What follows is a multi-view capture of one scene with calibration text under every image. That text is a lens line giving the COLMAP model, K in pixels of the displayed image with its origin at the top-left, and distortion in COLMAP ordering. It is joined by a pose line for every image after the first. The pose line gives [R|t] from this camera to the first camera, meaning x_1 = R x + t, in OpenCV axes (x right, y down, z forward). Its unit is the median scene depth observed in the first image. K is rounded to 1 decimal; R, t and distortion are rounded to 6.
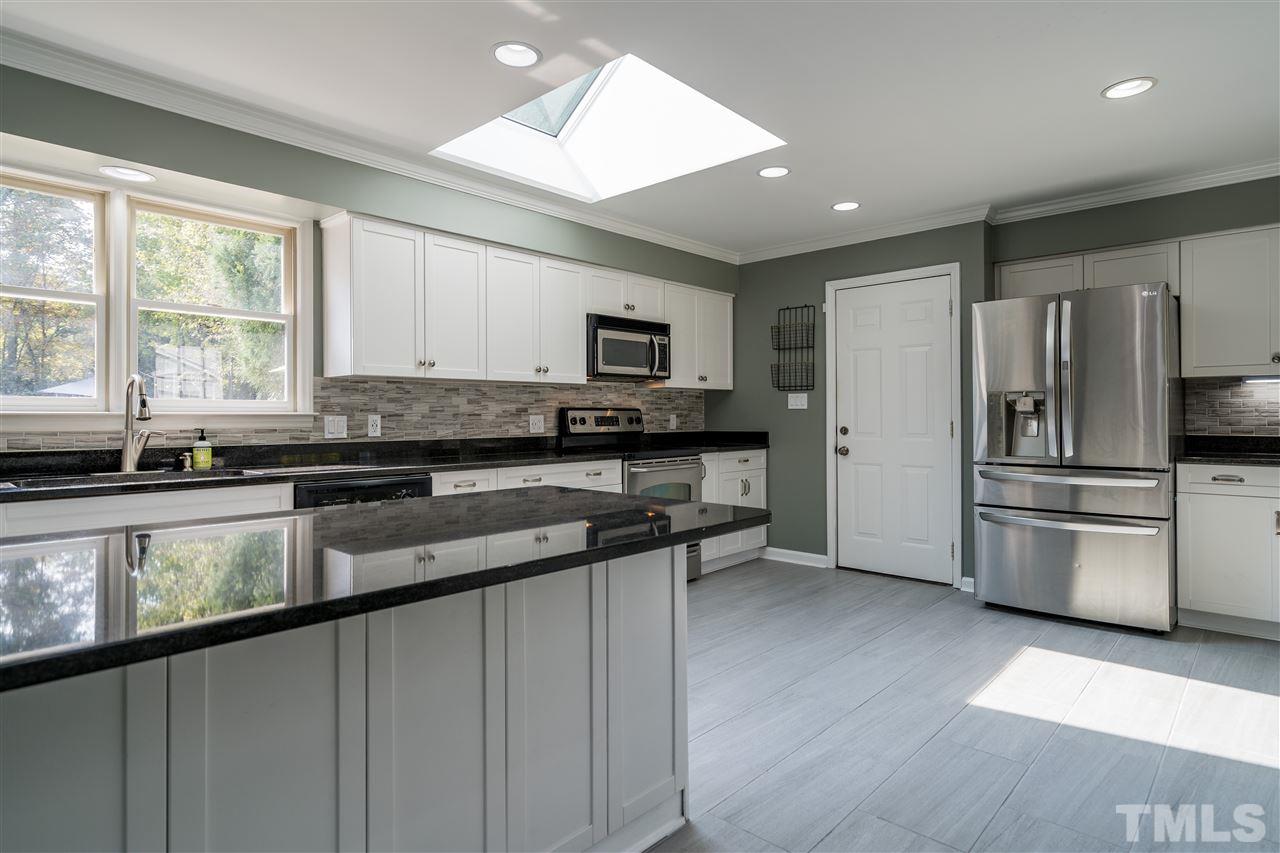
lens RADIAL K [[703.9, 0, 643.8], [0, 703.9, 416.3], [0, 0, 1]] dist [-0.002959, -0.002744]
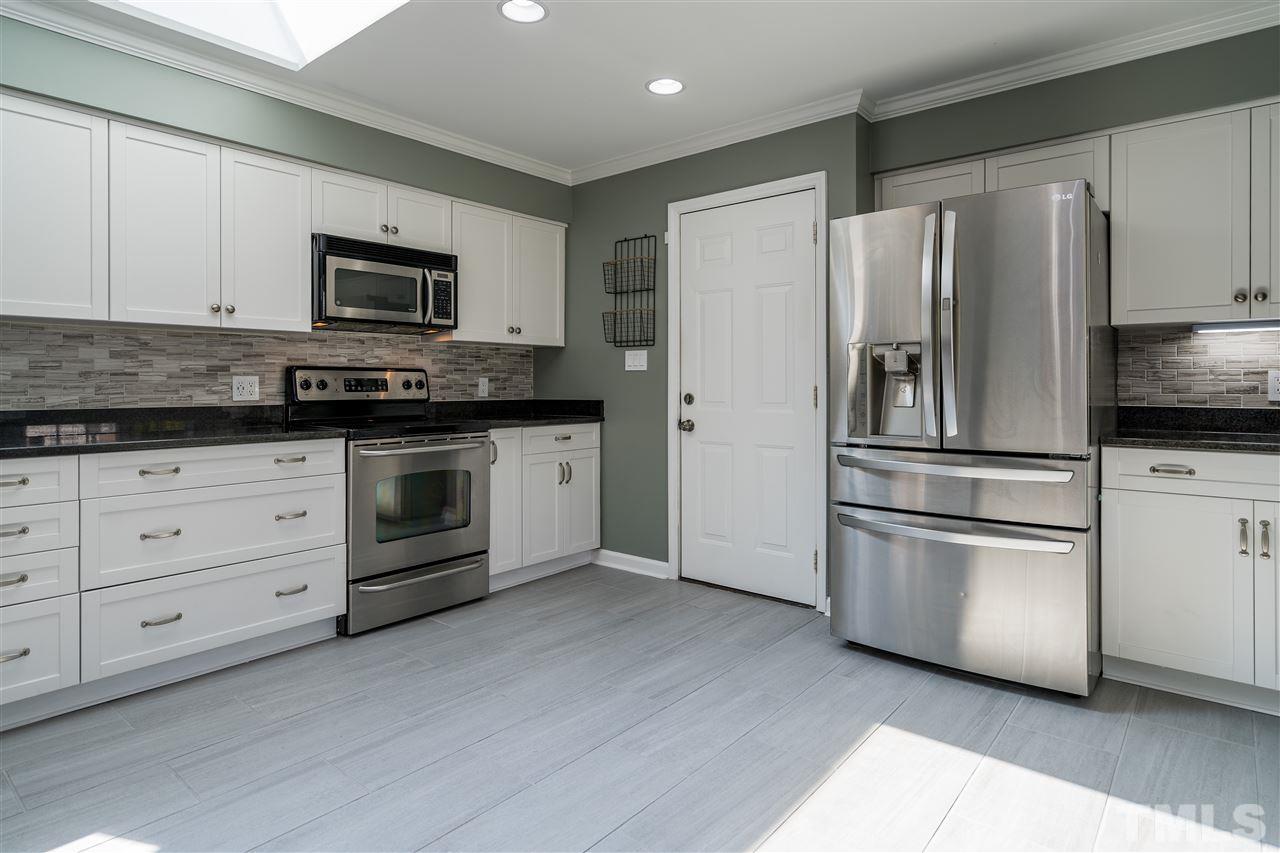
lens RADIAL K [[703.9, 0, 652.7], [0, 703.9, 388.8], [0, 0, 1]] dist [-0.002959, -0.002744]
pose [[0.998535, 0.003462, 0.053998, 0.247881], [-0.003718, 0.999982, 0.004632, 0.007402], [-0.053981, -0.004826, 0.998530, 0.294527]]
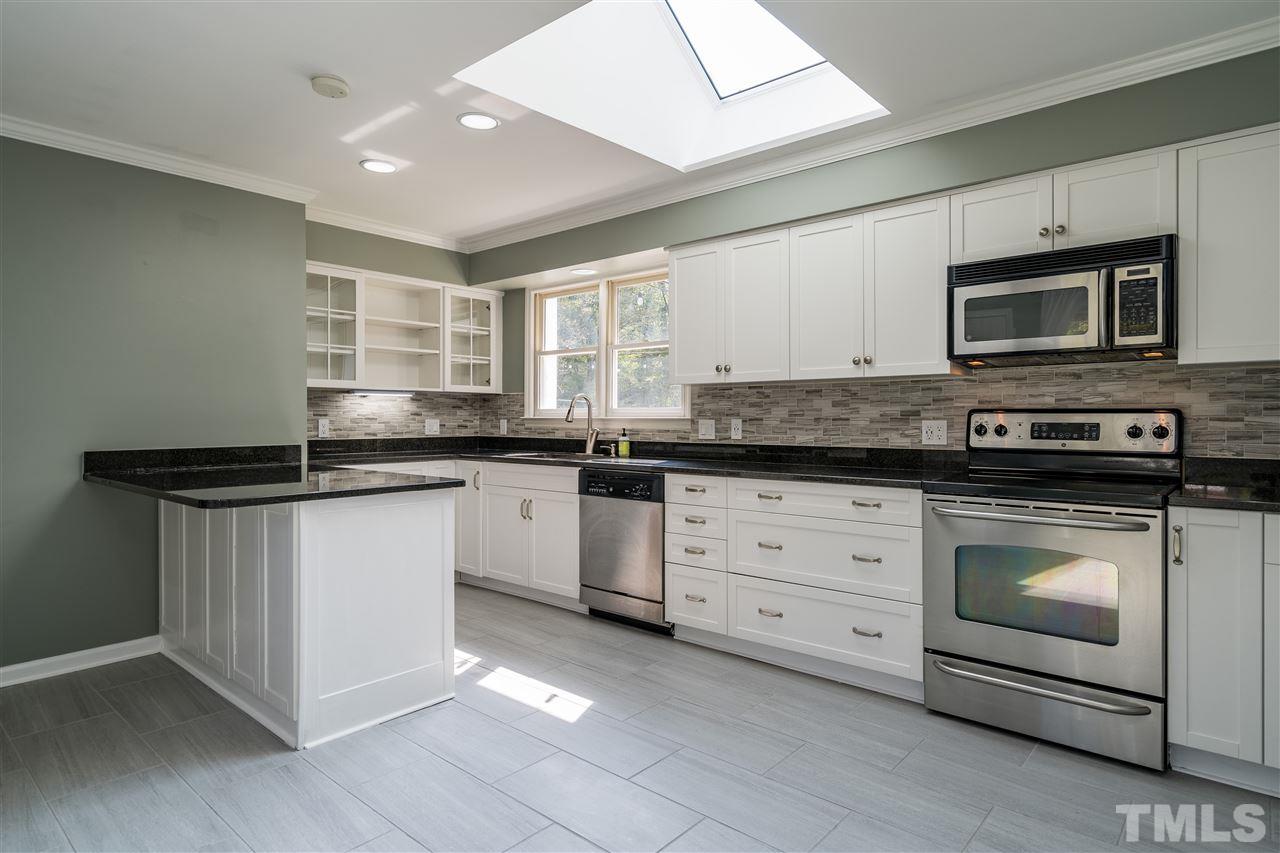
lens RADIAL K [[703.9, 0, 642.8], [0, 703.9, 425.8], [0, 0, 1]] dist [-0.002959, -0.002744]
pose [[0.019312, 0.014061, -0.999715, 0.632020], [-0.002462, 0.999899, 0.014016, -0.005979], [0.999810, 0.002190, 0.019344, 0.768695]]
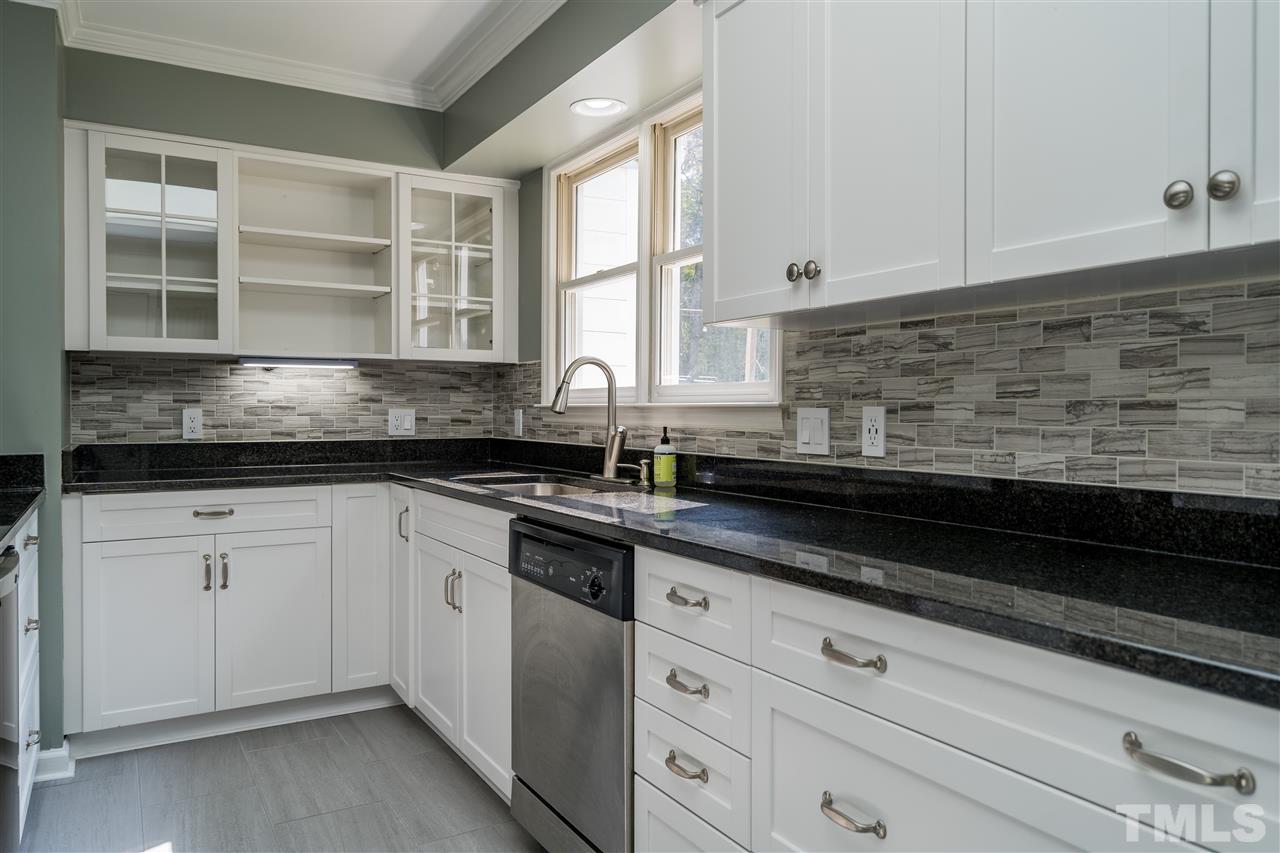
lens RADIAL K [[906.8, 0, 649.2], [0, 906.8, 430.5], [0, 0, 1]] dist [0.006199, -0.001674]
pose [[-0.295911, 0.026119, -0.954858, 0.171059], [-0.000267, 0.999624, 0.027426, -0.002194], [0.955215, 0.008371, -0.295793, 0.949341]]
